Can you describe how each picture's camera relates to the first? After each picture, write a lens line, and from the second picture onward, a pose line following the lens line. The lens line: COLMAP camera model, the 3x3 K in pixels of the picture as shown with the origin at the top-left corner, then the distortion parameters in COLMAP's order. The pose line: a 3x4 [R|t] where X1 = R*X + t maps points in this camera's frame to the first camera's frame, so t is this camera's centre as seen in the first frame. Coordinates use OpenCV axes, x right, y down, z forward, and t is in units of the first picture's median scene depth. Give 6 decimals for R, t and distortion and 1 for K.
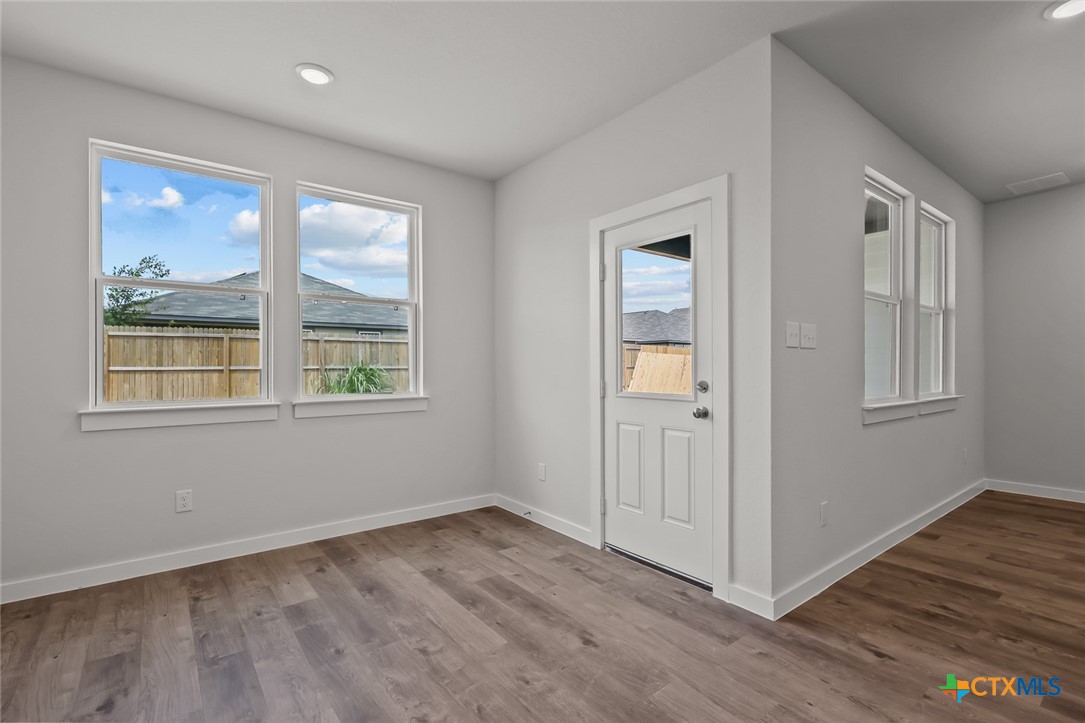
lens RADIAL K [[499.0, 0, 544.4], [0, 499.0, 364.8], [0, 0, 1]] dist [-0.003435, 0.001054]
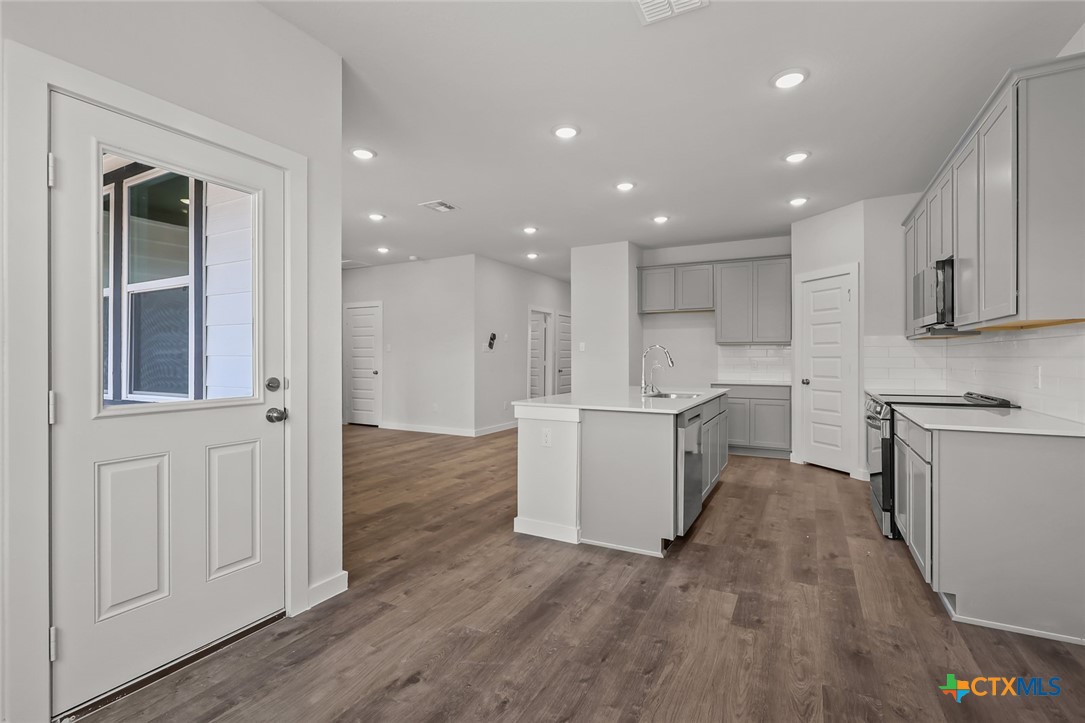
lens RADIAL K [[499.0, 0, 536.7], [0, 499.0, 357.5], [0, 0, 1]] dist [-0.003435, 0.001054]
pose [[-0.397390, 0.002278, 0.917647, -0.350651], [0.000261, 0.999997, -0.002369, 0.000141], [-0.917650, -0.000702, -0.397390, 0.508052]]
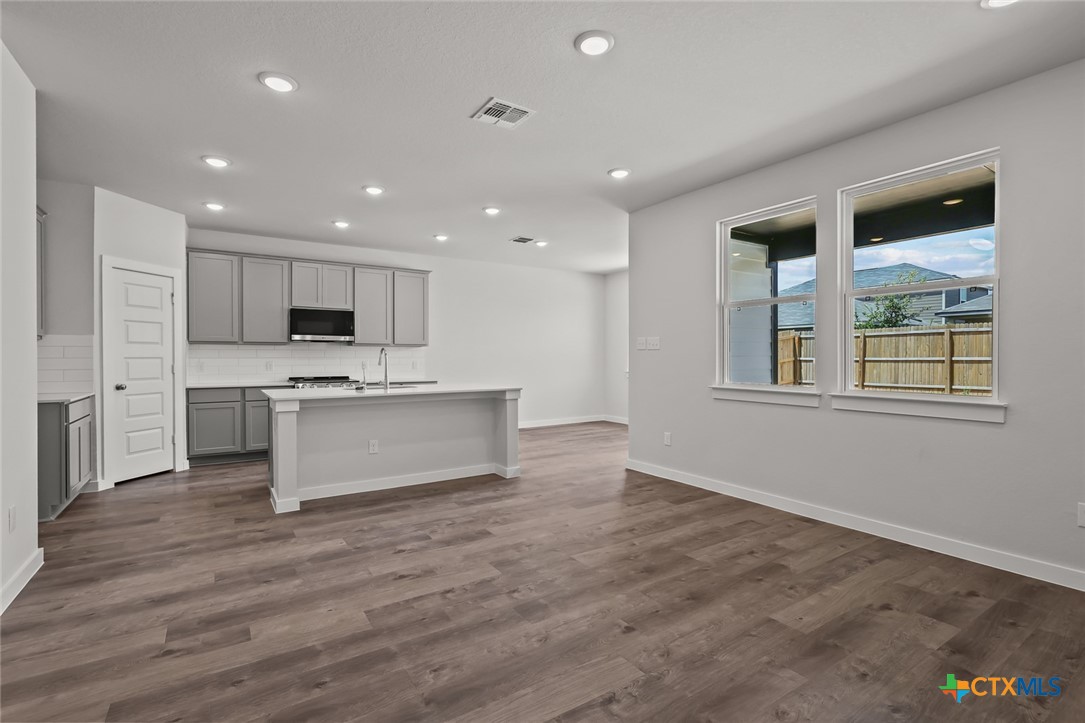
lens RADIAL K [[499.0, 0, 536.3], [0, 499.0, 360.6], [0, 0, 1]] dist [-0.003435, 0.001054]
pose [[-0.084026, 0.008737, -0.996425, 1.356229], [0.002572, 0.999960, 0.008551, -0.004166], [0.996460, -0.001845, -0.084045, 0.375118]]
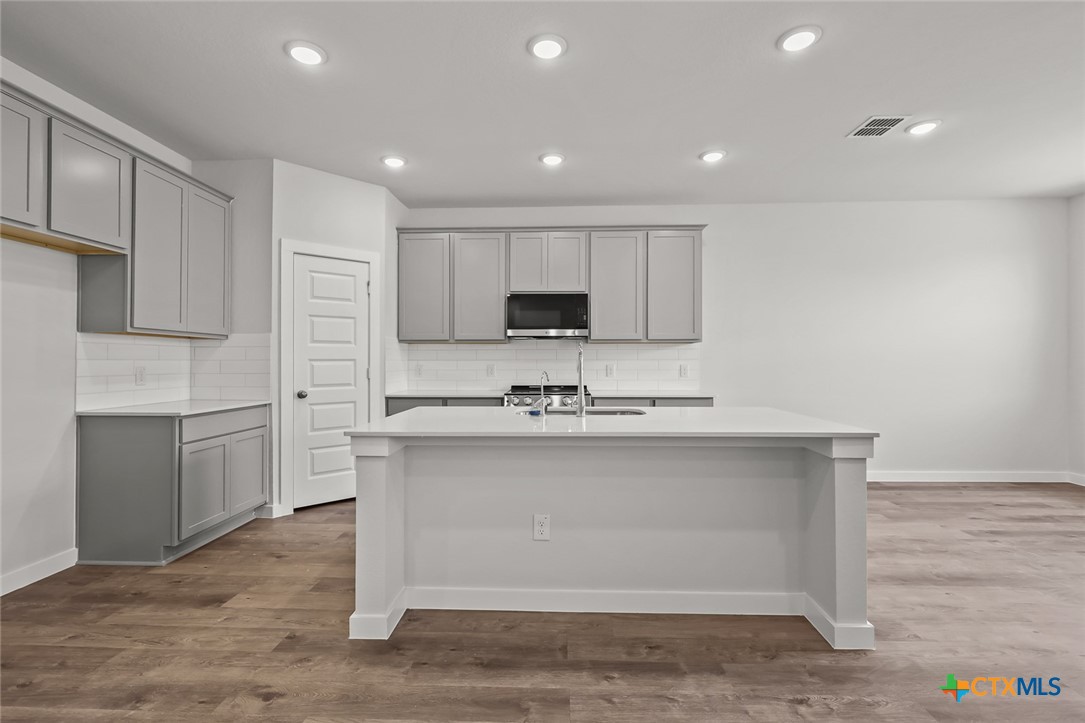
lens RADIAL K [[499.0, 0, 541.6], [0, 499.0, 358.8], [0, 0, 1]] dist [-0.003435, 0.001054]
pose [[-0.644024, -0.000126, -0.765005, 0.827740], [0.003832, 0.999987, -0.003390, -0.000841], [0.764996, -0.005114, -0.644015, 0.311460]]
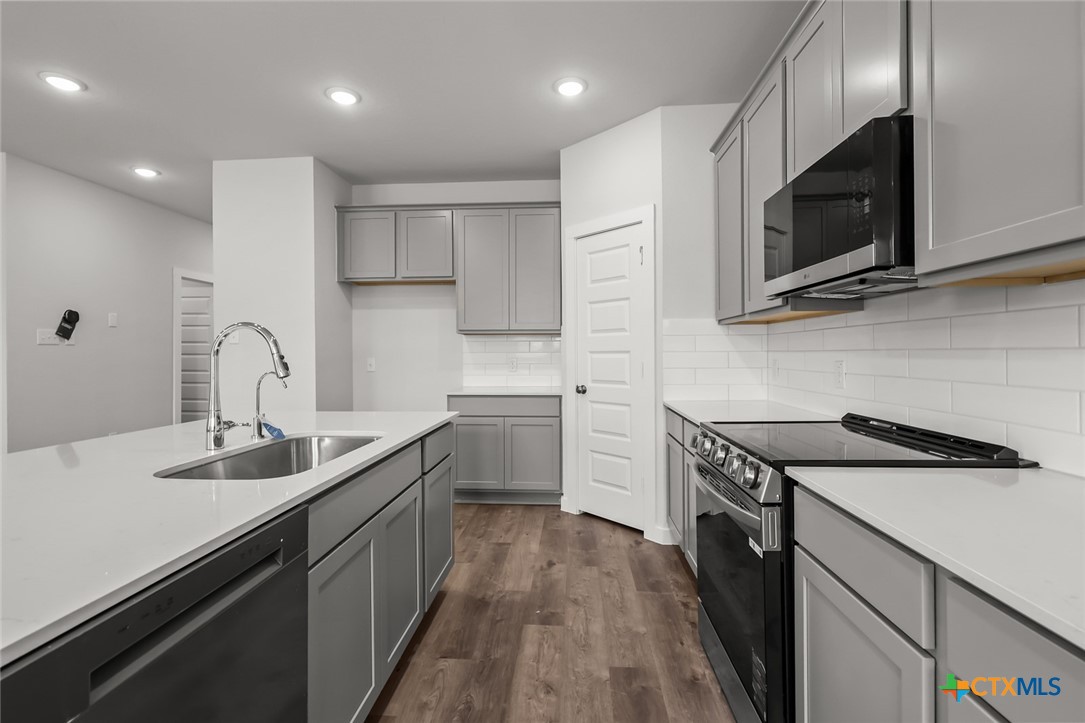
lens RADIAL K [[499.0, 0, 539.8], [0, 499.0, 353.4], [0, 0, 1]] dist [-0.003435, 0.001054]
pose [[-0.743774, 0.005641, 0.668408, -0.003000], [0.005911, 0.999981, -0.001862, -0.000226], [-0.668405, 0.002566, -0.743793, 0.088423]]
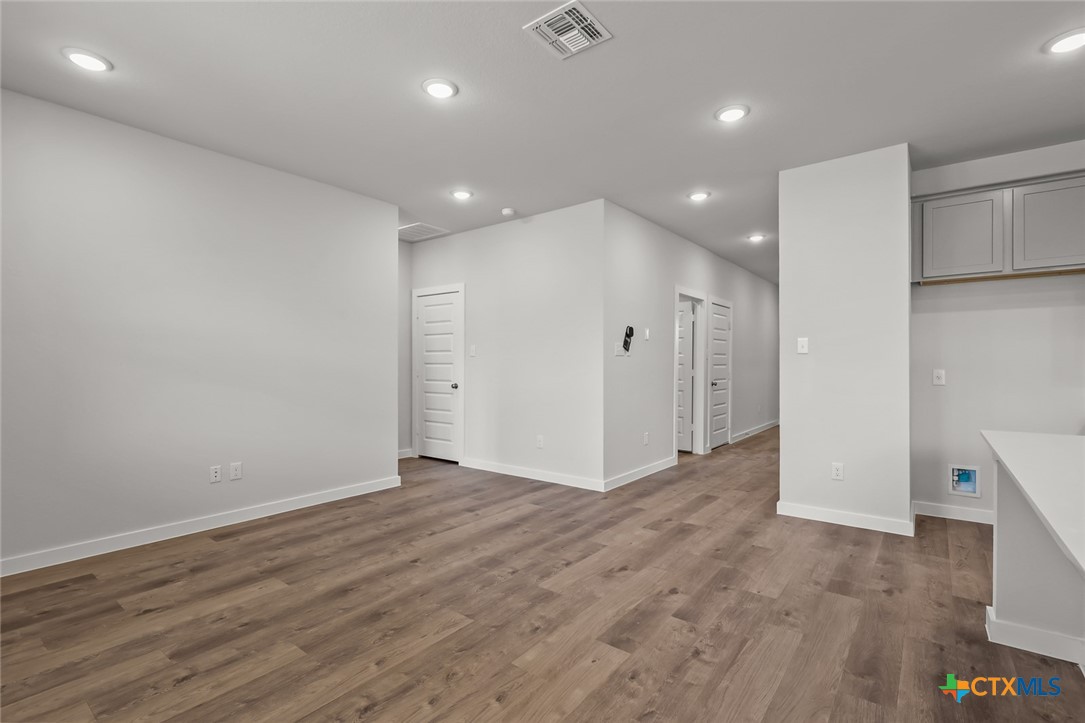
lens RADIAL K [[499.0, 0, 546.4], [0, 499.0, 364.2], [0, 0, 1]] dist [-0.003435, 0.001054]
pose [[-0.247506, 0.004239, 0.968877, 0.241690], [0.000172, 0.999991, -0.004332, 0.000230], [-0.968886, -0.000906, -0.247505, 0.415847]]
